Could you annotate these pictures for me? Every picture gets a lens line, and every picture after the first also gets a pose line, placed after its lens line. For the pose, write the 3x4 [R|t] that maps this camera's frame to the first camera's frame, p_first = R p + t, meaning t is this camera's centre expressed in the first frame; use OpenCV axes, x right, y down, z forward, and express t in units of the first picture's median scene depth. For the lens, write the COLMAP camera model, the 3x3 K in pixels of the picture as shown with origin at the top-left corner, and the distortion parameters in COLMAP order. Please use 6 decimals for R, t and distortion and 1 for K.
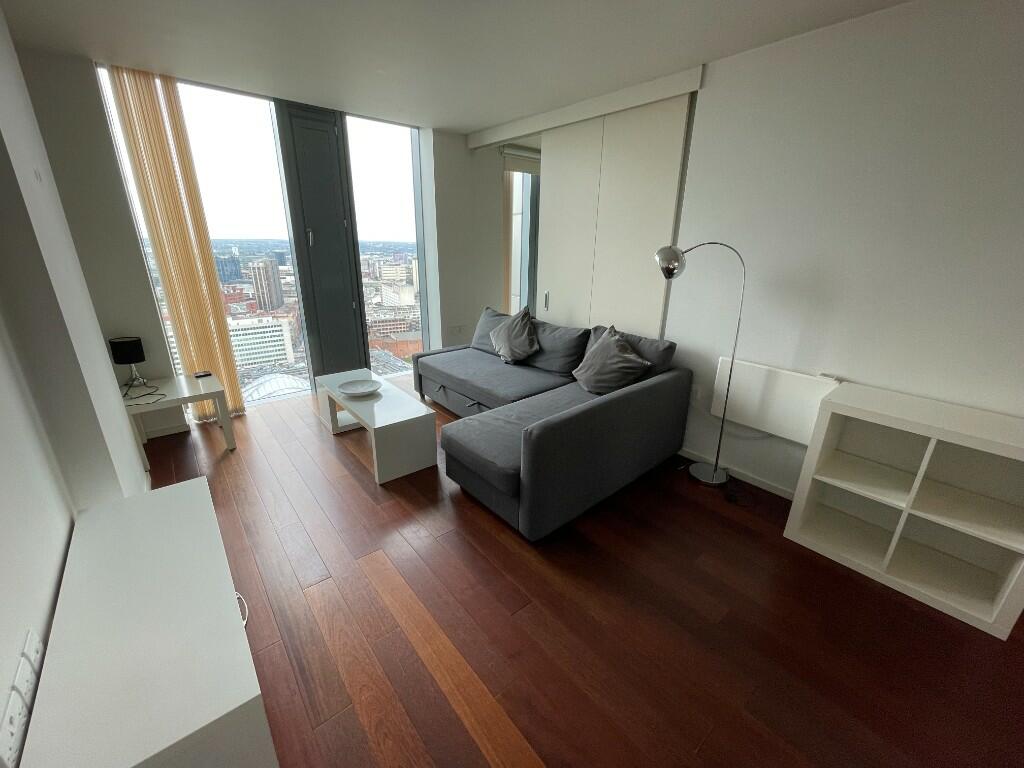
lens RADIAL K [[416.1, 0, 509.3], [0, 416.1, 383.5], [0, 0, 1]] dist [0.000477, 0.000087]
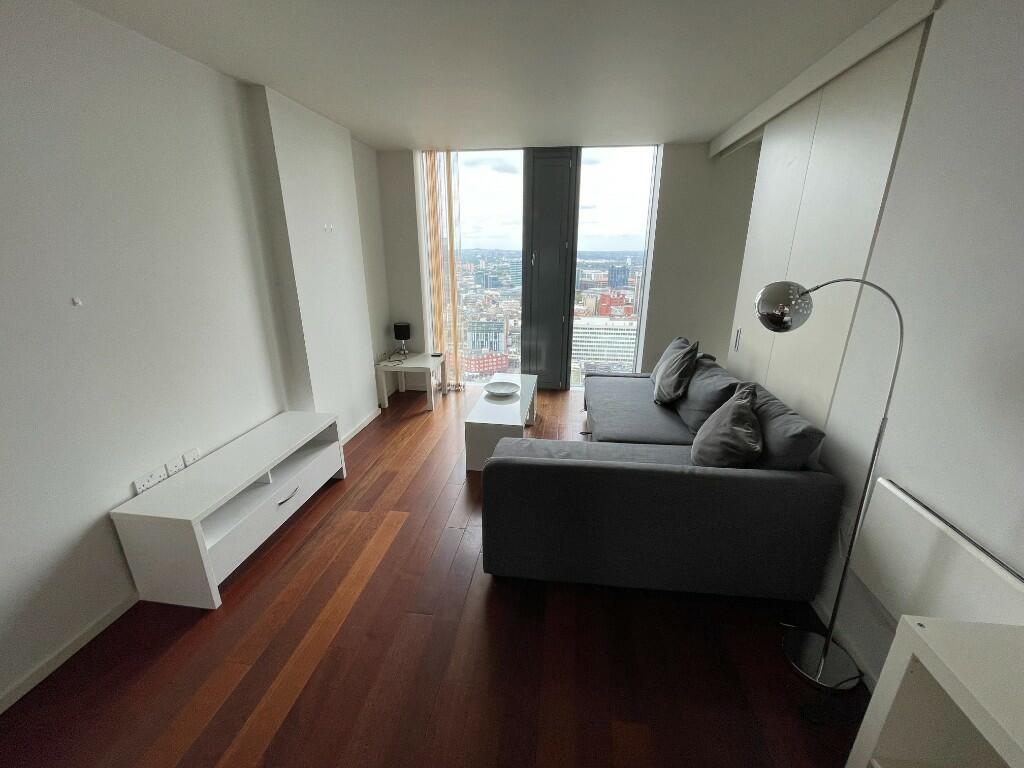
lens RADIAL K [[416.1, 0, 509.3], [0, 416.1, 383.5], [0, 0, 1]] dist [0.000477, 0.000087]
pose [[0.668740, 0.218944, -0.710528, 0.469686], [-0.236150, 0.968721, 0.076243, -0.096229], [0.704997, 0.116805, 0.699526, 0.202161]]
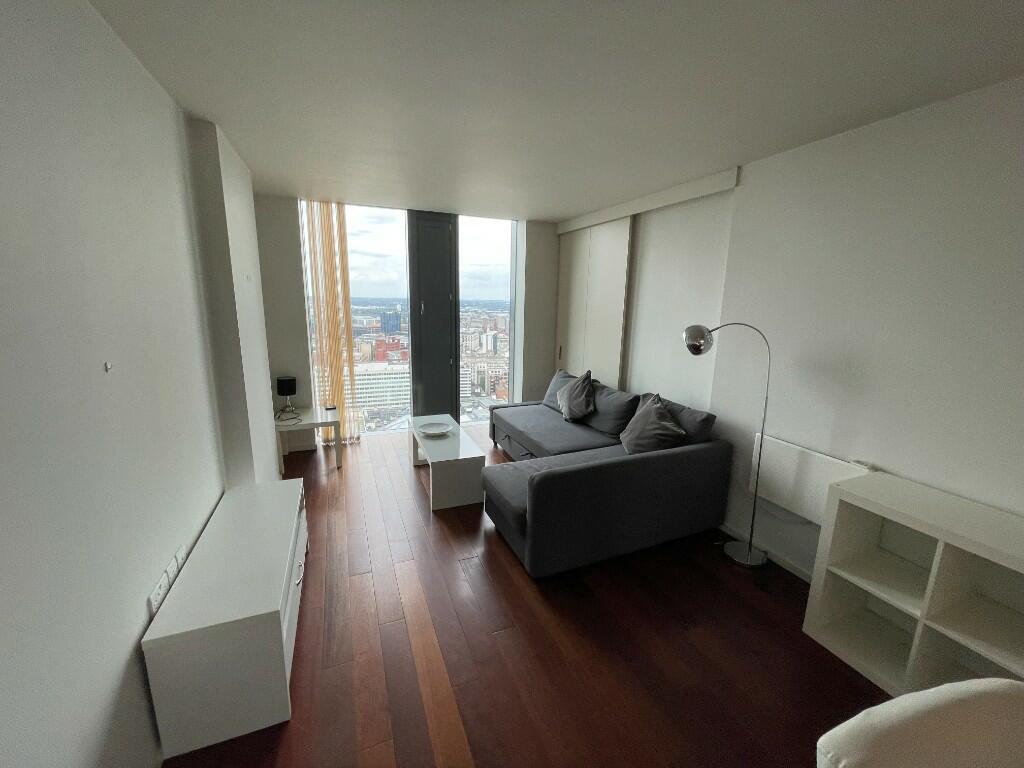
lens RADIAL K [[416.1, 0, 509.3], [0, 416.1, 383.5], [0, 0, 1]] dist [0.000477, 0.000087]
pose [[0.953240, 0.066147, -0.294887, 0.196938], [-0.104729, 0.987593, -0.117013, -0.001883], [0.283488, 0.142424, 0.948341, -0.111627]]
